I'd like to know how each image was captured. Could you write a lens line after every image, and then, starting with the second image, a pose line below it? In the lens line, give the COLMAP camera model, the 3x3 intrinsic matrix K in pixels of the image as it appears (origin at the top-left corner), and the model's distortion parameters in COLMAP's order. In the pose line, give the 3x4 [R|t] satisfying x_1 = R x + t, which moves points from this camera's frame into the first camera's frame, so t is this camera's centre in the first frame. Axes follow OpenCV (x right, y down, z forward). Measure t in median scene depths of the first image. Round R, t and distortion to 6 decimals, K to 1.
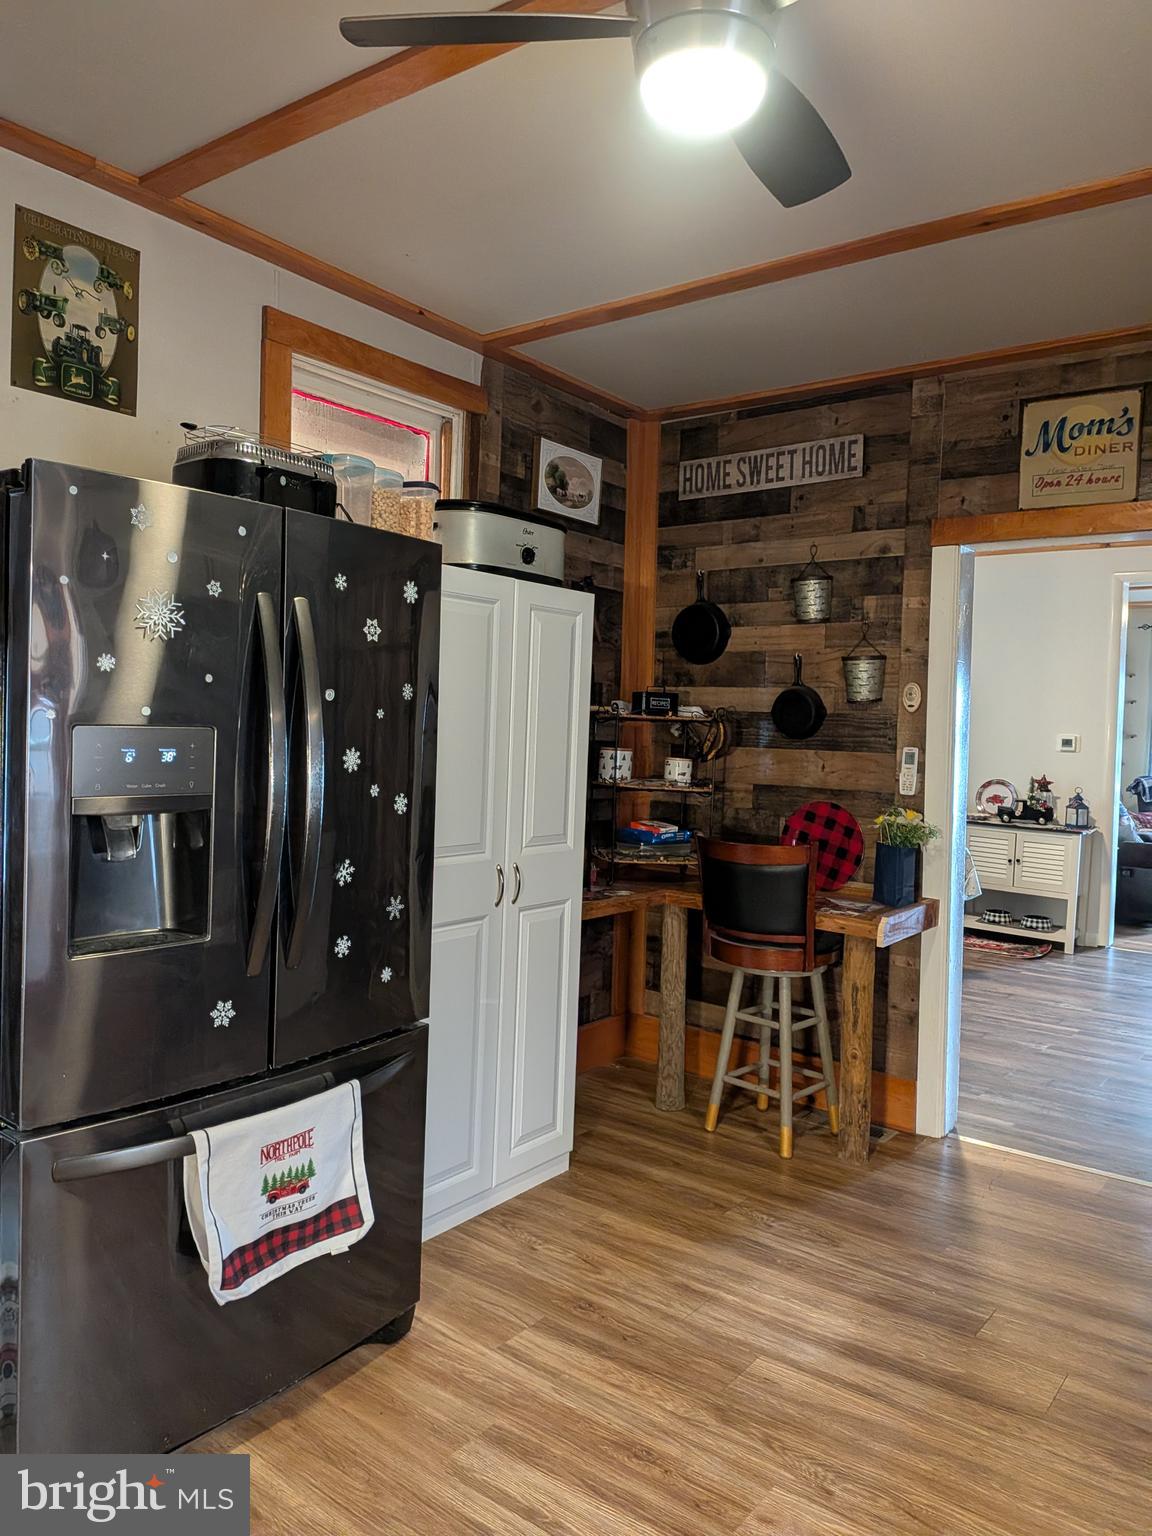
lens RADIAL K [[1117.0, 0, 574.8], [0, 1117.0, 767.2], [0, 0, 1]] dist [0.031652, -0.064586]
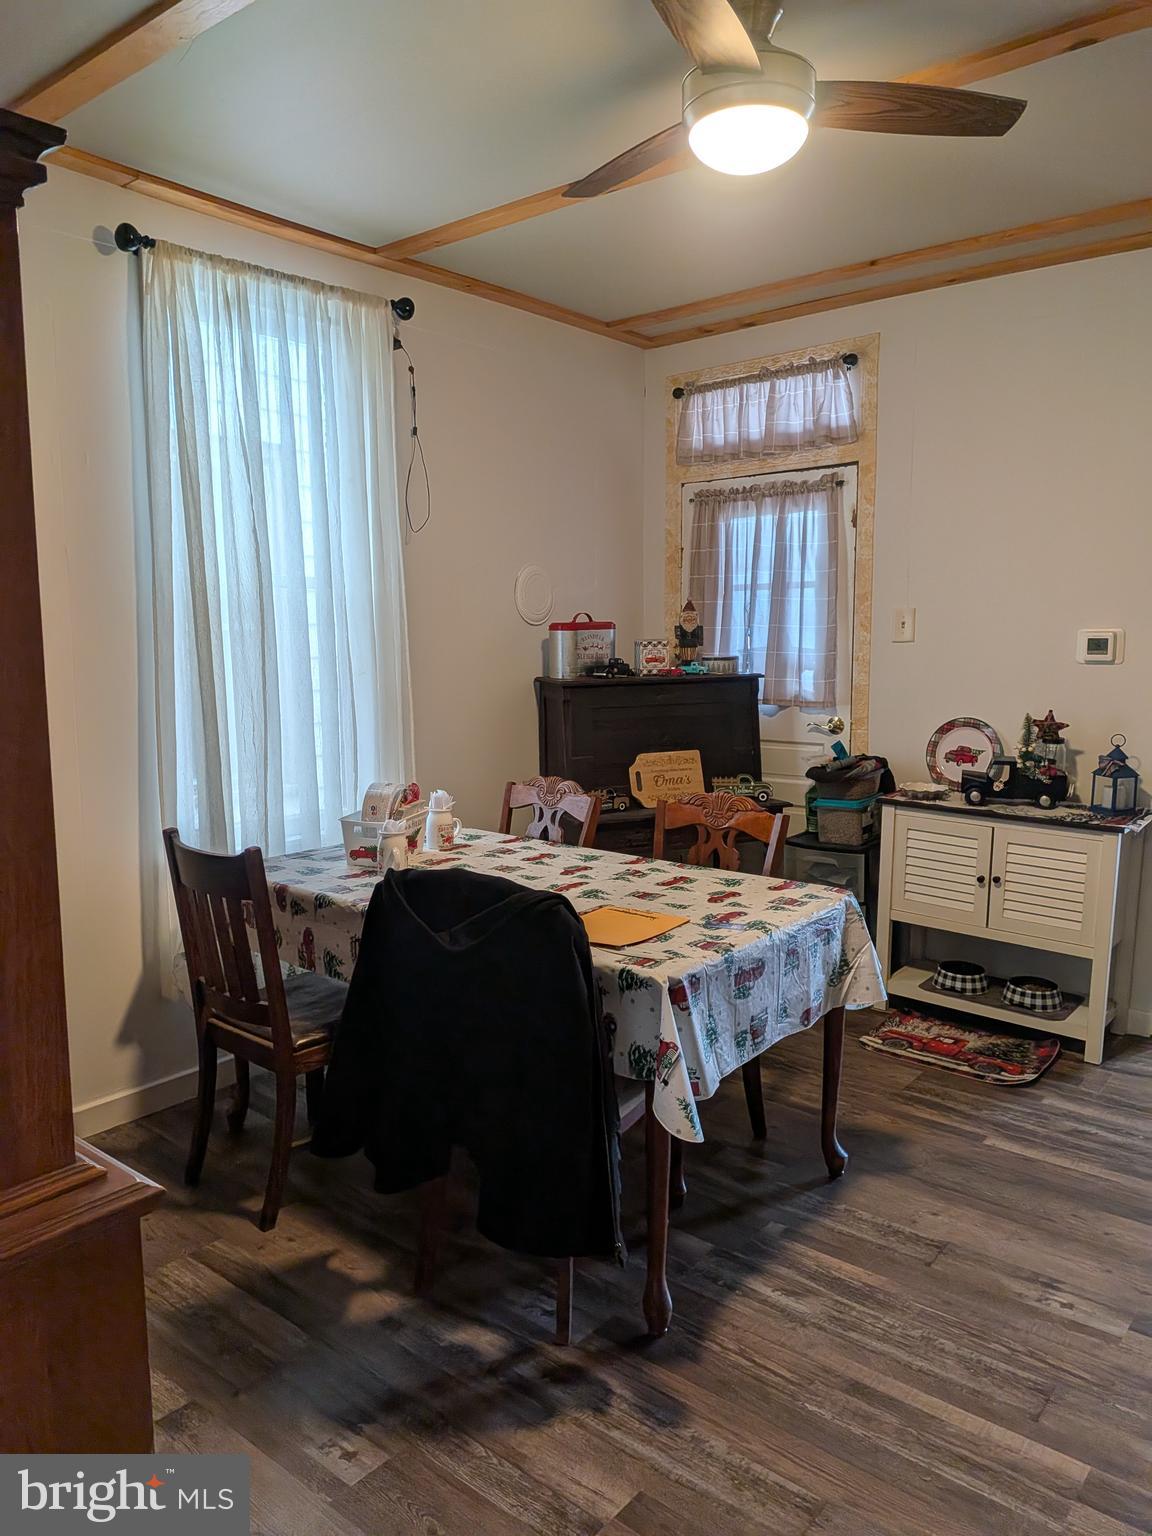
lens RADIAL K [[1117.0, 0, 571.0], [0, 1117.0, 781.4], [0, 0, 1]] dist [0.031652, -0.064586]
pose [[0.998570, -0.029428, -0.044629, 0.221330], [0.033956, 0.993959, 0.104364, -0.022173], [0.041288, -0.105730, 0.993537, 0.477564]]
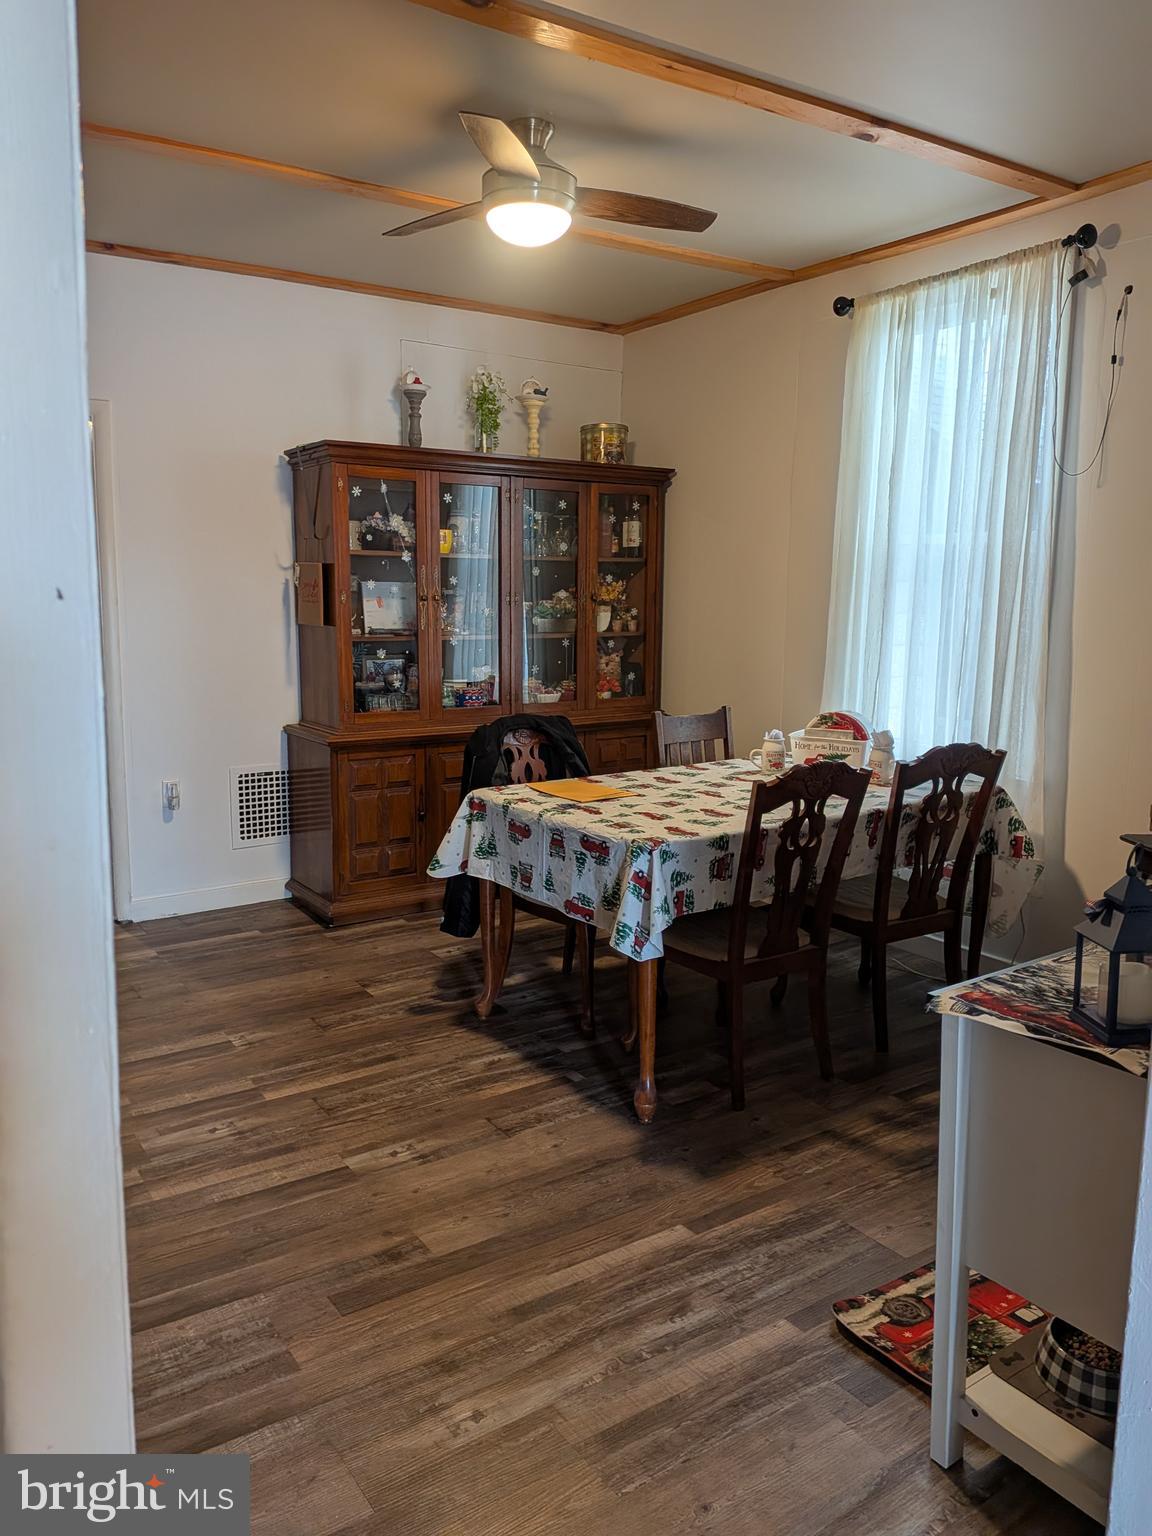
lens RADIAL K [[1117.0, 0, 561.1], [0, 1117.0, 768.0], [0, 0, 1]] dist [0.031652, -0.064586]
pose [[-0.329557, 0.119220, -0.936578, 0.670738], [-0.054799, 0.987908, 0.145036, -0.022613], [0.942544, 0.099121, -0.319038, 0.951908]]
